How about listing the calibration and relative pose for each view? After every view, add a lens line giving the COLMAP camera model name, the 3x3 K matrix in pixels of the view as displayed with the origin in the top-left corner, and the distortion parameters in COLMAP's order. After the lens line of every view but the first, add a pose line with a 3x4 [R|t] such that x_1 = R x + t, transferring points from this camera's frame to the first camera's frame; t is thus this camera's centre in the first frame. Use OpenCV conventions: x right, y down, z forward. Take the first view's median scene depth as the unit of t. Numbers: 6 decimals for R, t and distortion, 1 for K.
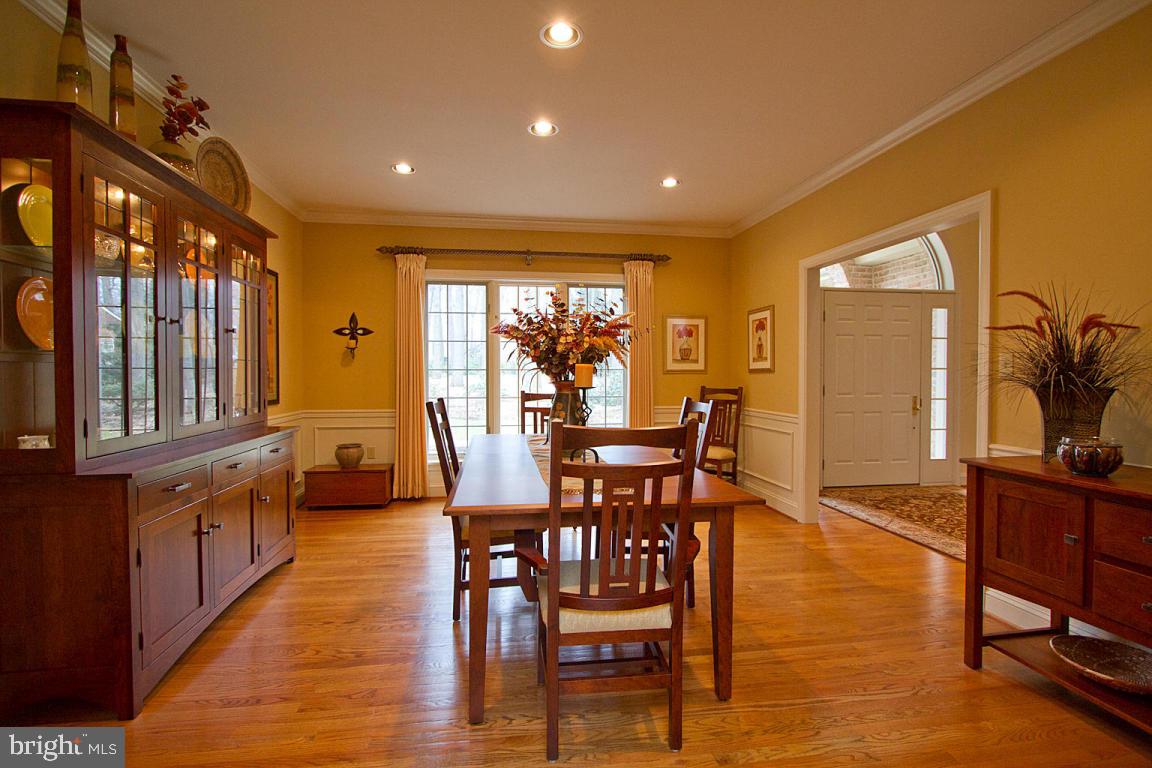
lens RADIAL K [[536.8, 0, 576.0], [0, 536.8, 384.0], [0, 0, 1]] dist [-0.014440, 0.000191]
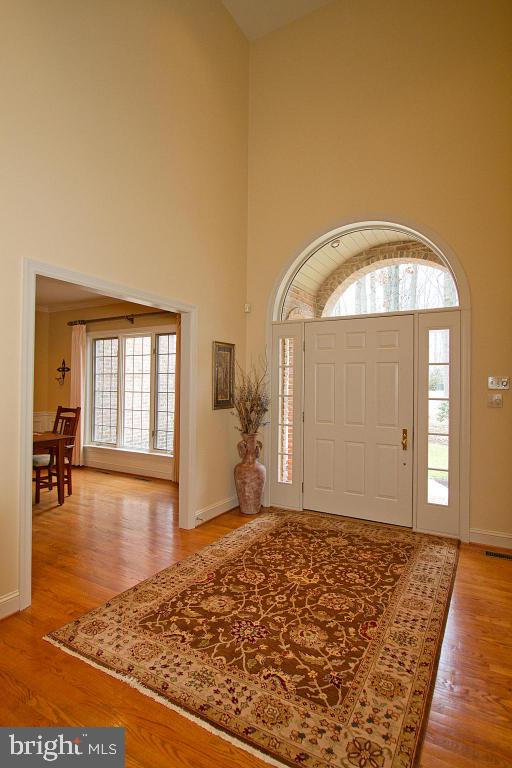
lens RADIAL K [[419.7, 0, 256.0], [0, 419.7, 384.0], [0, 0, 1]] dist [0.000893, 0.000084]
pose [[0.762470, 0.007493, -0.646980, 0.945827], [-0.027123, 0.999424, -0.020391, -0.035529], [0.646455, 0.033096, 0.762234, 0.317170]]
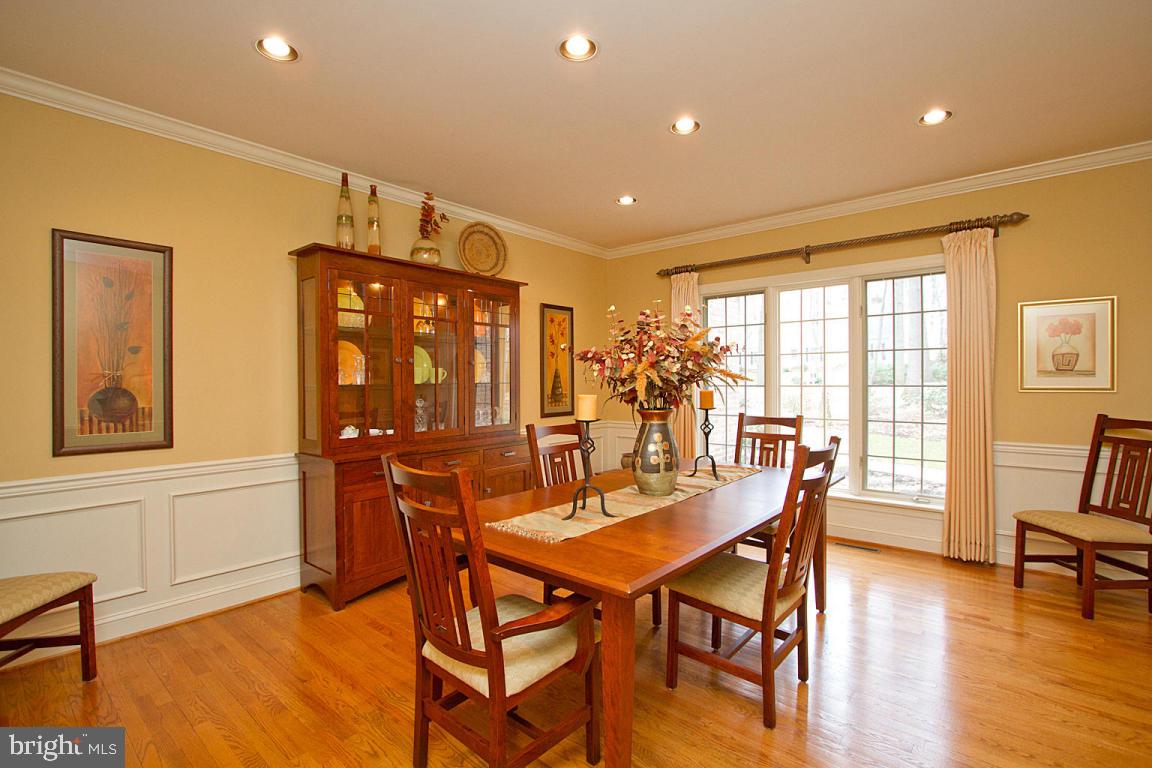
lens RADIAL K [[536.8, 0, 576.0], [0, 536.8, 384.0], [0, 0, 1]] dist [-0.014440, 0.000191]
pose [[0.649860, 0.000513, -0.760054, 0.312287], [-0.011892, 0.999884, -0.009492, -0.018316], [0.759961, 0.015207, 0.649791, 0.171084]]
